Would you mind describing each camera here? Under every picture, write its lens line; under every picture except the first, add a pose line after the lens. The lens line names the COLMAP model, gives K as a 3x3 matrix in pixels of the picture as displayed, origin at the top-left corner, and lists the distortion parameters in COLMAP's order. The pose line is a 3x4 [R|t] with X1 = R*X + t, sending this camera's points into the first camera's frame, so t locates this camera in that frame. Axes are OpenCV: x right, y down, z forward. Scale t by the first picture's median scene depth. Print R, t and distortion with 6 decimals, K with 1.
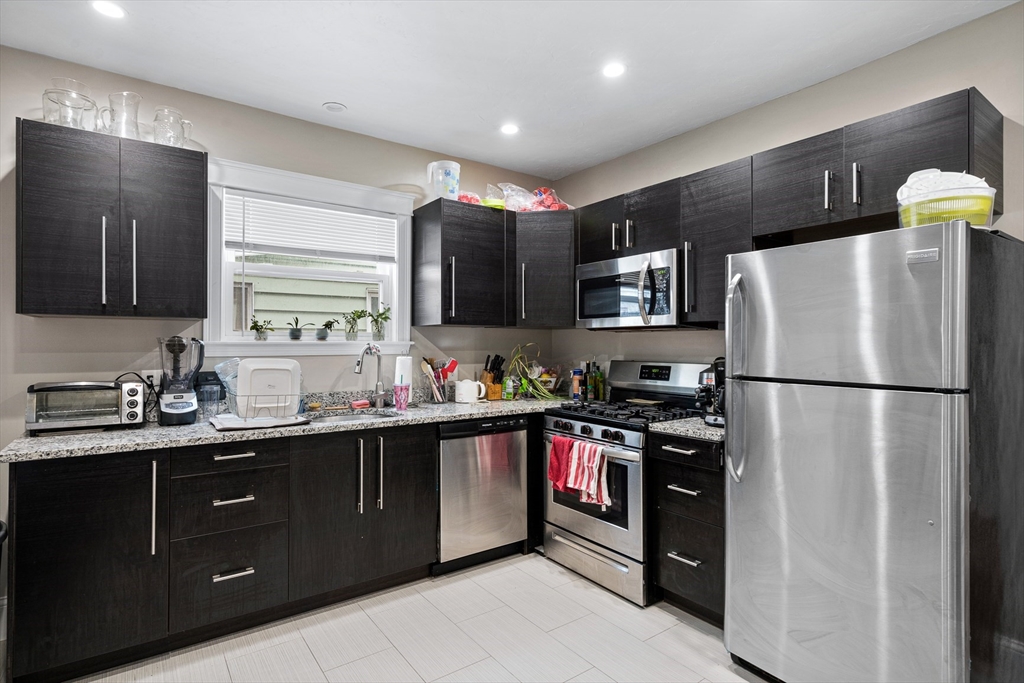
lens RADIAL K [[524.1, 0, 511.4], [0, 524.1, 342.5], [0, 0, 1]] dist [0.003507, 0.000882]
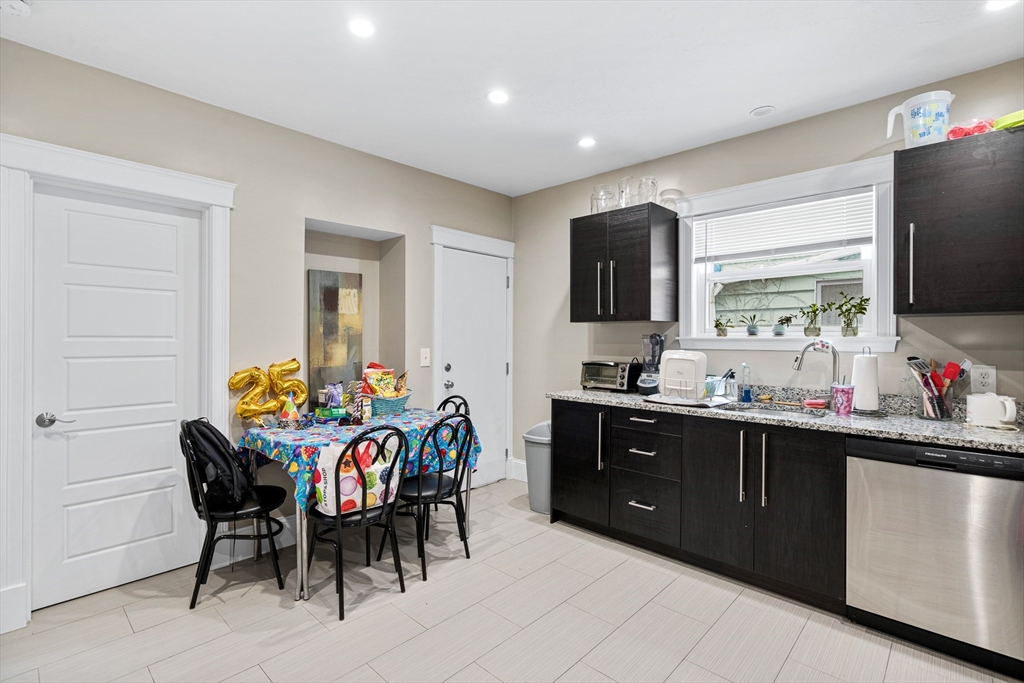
lens RADIAL K [[470.6, 0, 514.1], [0, 470.6, 340.9], [0, 0, 1]] dist [-0.003316, -0.000304]
pose [[0.182286, 0.004917, -0.983233, 0.516259], [-0.000874, 0.999988, 0.004838, 0.002479], [0.983245, -0.000022, 0.182288, 0.367642]]
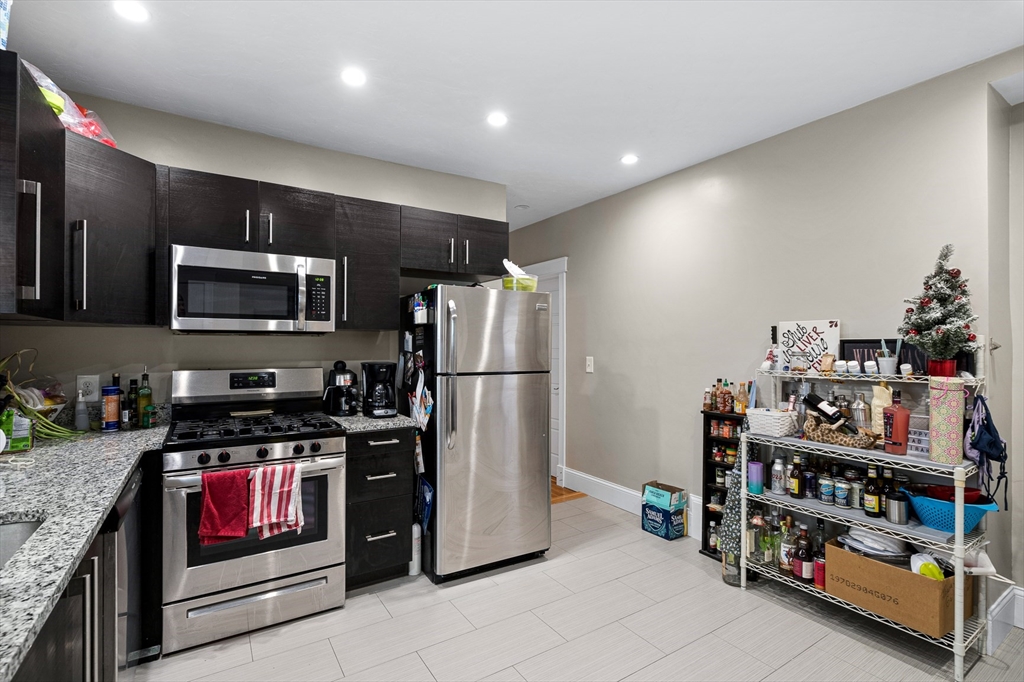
lens RADIAL K [[470.6, 0, 508.2], [0, 470.6, 343.5], [0, 0, 1]] dist [-0.003316, -0.000304]
pose [[0.051798, 0.003419, 0.998652, -0.611022], [-0.008289, 0.999961, -0.002993, -0.009658], [-0.998623, -0.008122, 0.051824, 0.589452]]
